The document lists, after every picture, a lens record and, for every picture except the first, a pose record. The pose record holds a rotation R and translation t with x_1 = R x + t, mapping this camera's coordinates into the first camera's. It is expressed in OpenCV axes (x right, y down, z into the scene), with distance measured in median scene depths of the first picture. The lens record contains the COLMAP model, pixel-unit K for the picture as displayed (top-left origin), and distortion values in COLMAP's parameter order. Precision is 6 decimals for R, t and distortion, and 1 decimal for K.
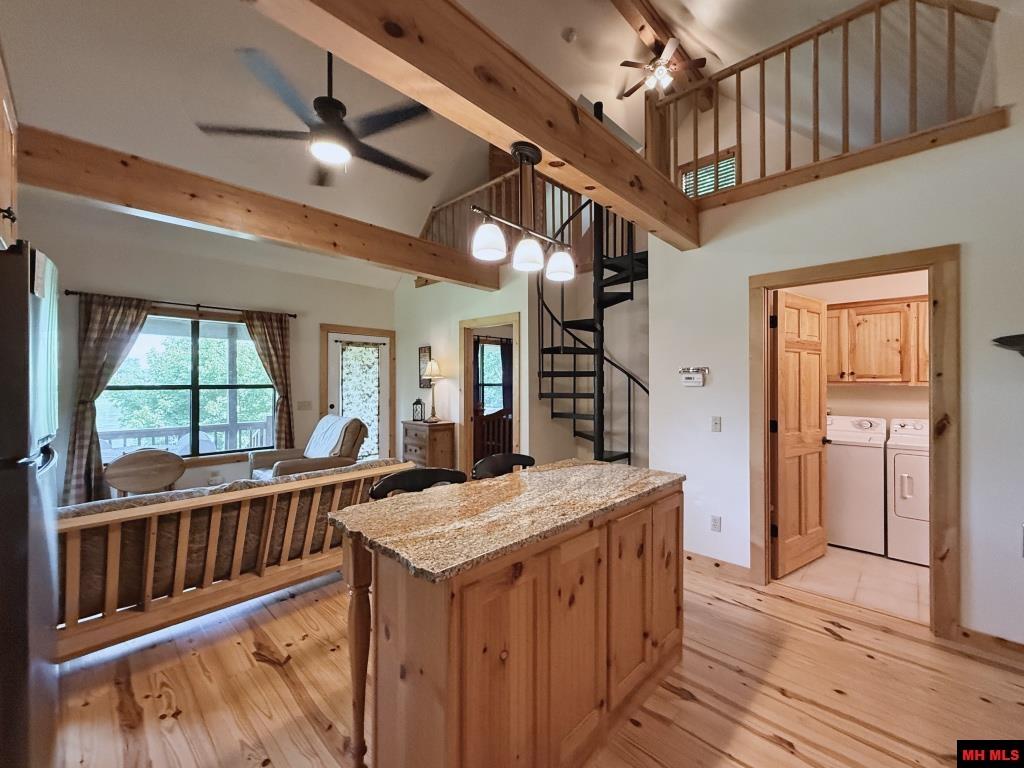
lens RADIAL K [[419.7, 0, 510.9], [0, 419.7, 379.6], [0, 0, 1]] dist [-0.000057, -0.000068]
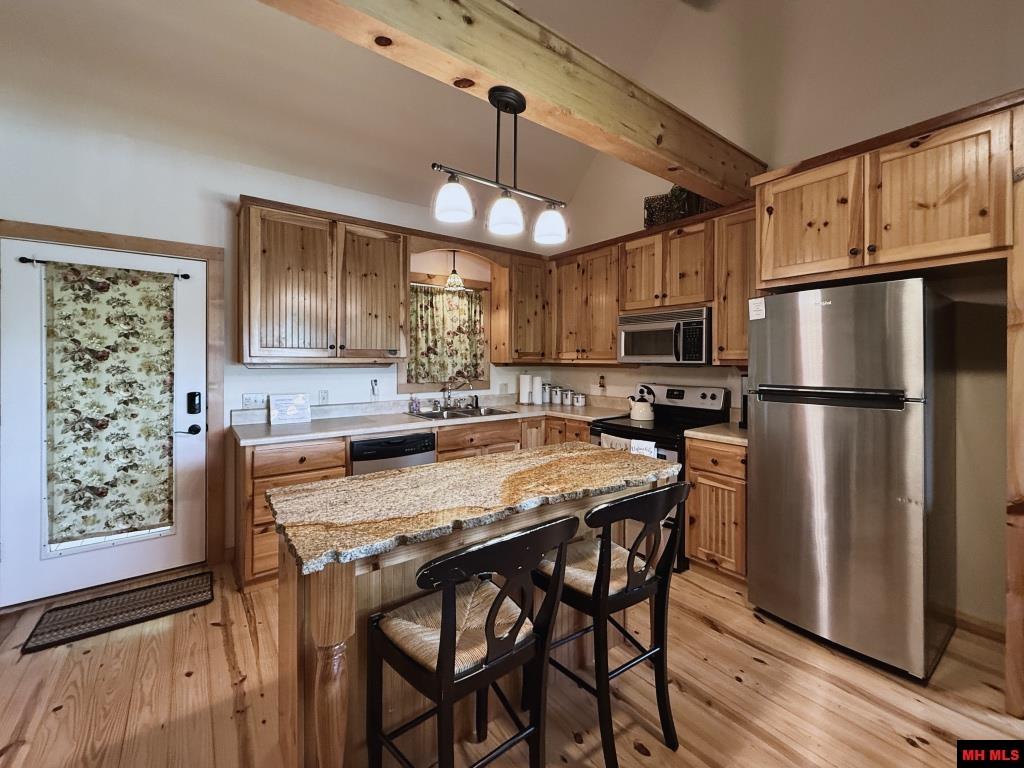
lens RADIAL K [[425.2, 0, 509.0], [0, 425.2, 360.0], [0, 0, 1]] dist [-0.000913, 0.000005]
pose [[-0.986776, -0.001893, 0.162079, -0.065220], [-0.002422, 0.999992, -0.003068, 0.008328], [-0.162072, -0.003420, -0.986773, 1.102428]]
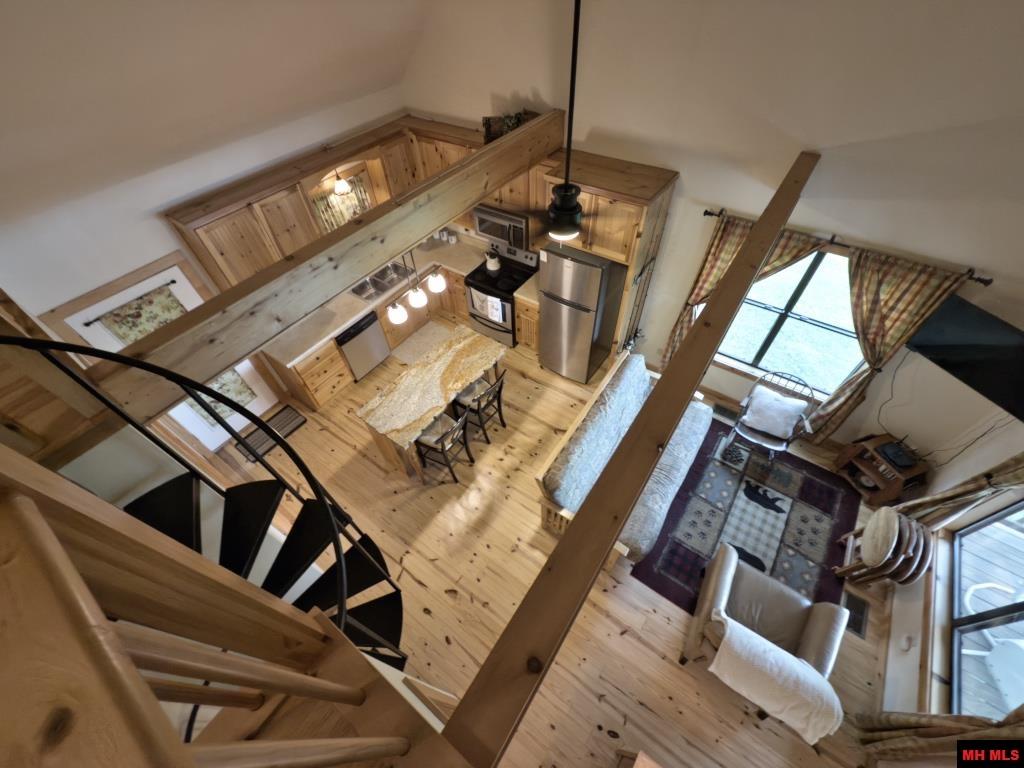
lens RADIAL K [[408.9, 0, 510.6], [0, 408.9, 385.3], [0, 0, 1]] dist [-0.000604, 0.000186]
pose [[-0.988297, 0.138615, -0.063680, -0.115666], [0.042354, 0.650391, 0.758418, -0.820484], [0.146545, 0.746845, -0.648650, 1.481400]]
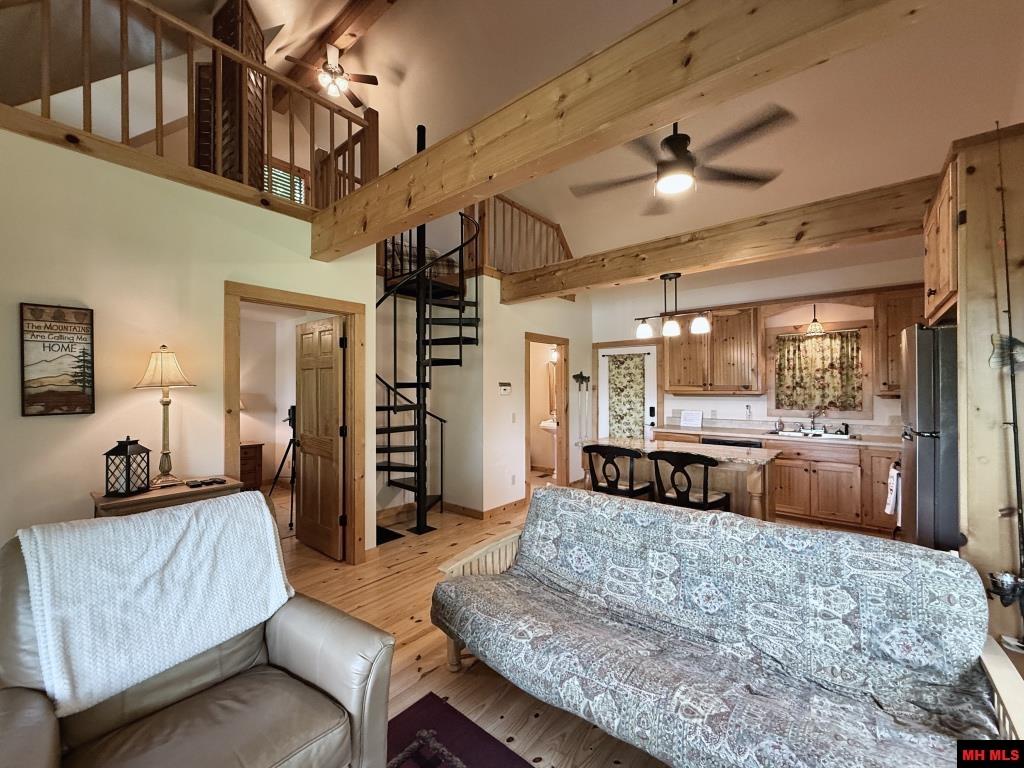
lens RADIAL K [[414.9, 0, 510.4], [0, 414.9, 384.8], [0, 0, 1]] dist [-0.000042, 0.000087]
pose [[-0.071412, 0.009279, 0.997404, -1.078016], [-0.001053, 0.999955, -0.009378, -0.005955], [-0.997446, -0.001720, -0.071399, 1.102467]]
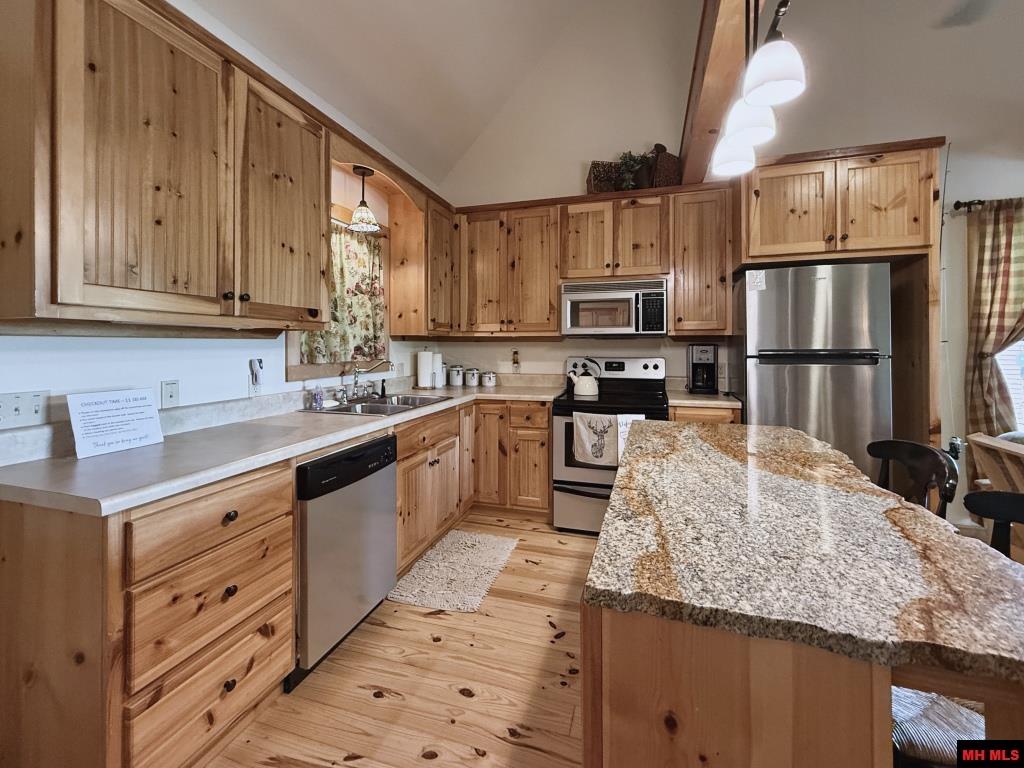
lens RADIAL K [[439.5, 0, 510.0], [0, 439.5, 343.6], [0, 0, 1]] dist [-0.000012, -0.000189]
pose [[-0.895899, 0.000568, -0.444257, 0.408037], [0.003288, 0.999980, -0.005353, 0.037931], [0.444245, -0.006256, -0.895884, 0.848367]]
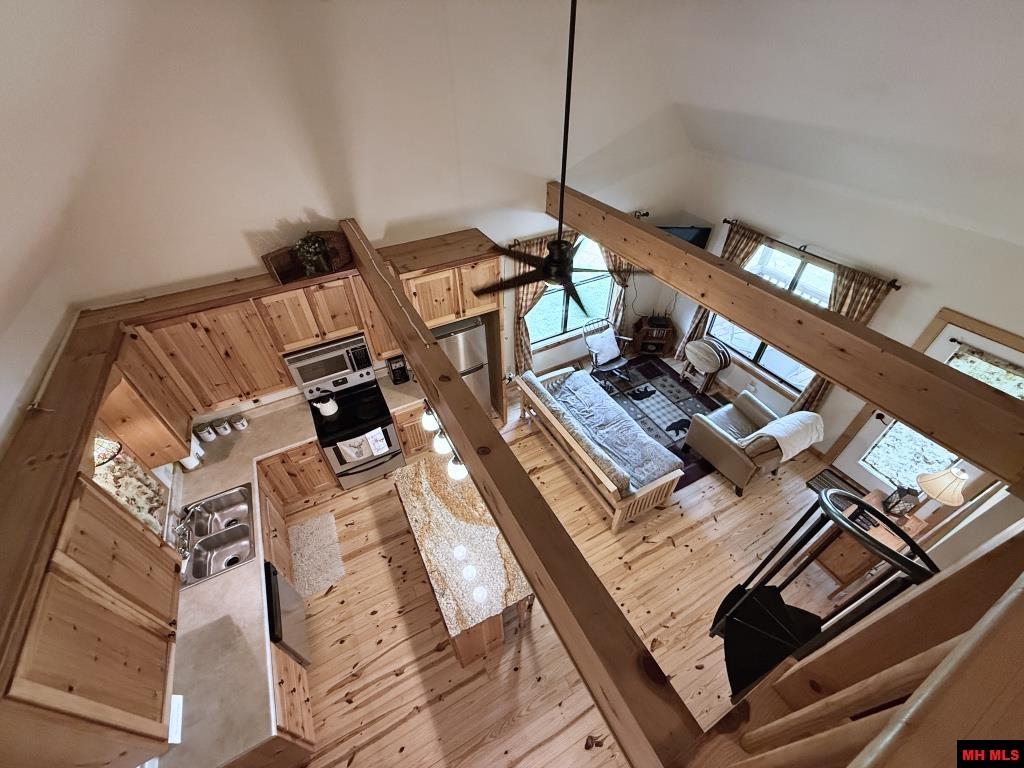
lens RADIAL K [[408.9, 0, 510.6], [0, 408.9, 385.3], [0, 0, 1]] dist [-0.000604, 0.000186]
pose [[-0.315453, 0.638773, -0.701754, 0.512096], [0.020244, 0.743874, 0.668013, -0.835591], [0.948725, 0.196521, -0.247589, 0.906727]]
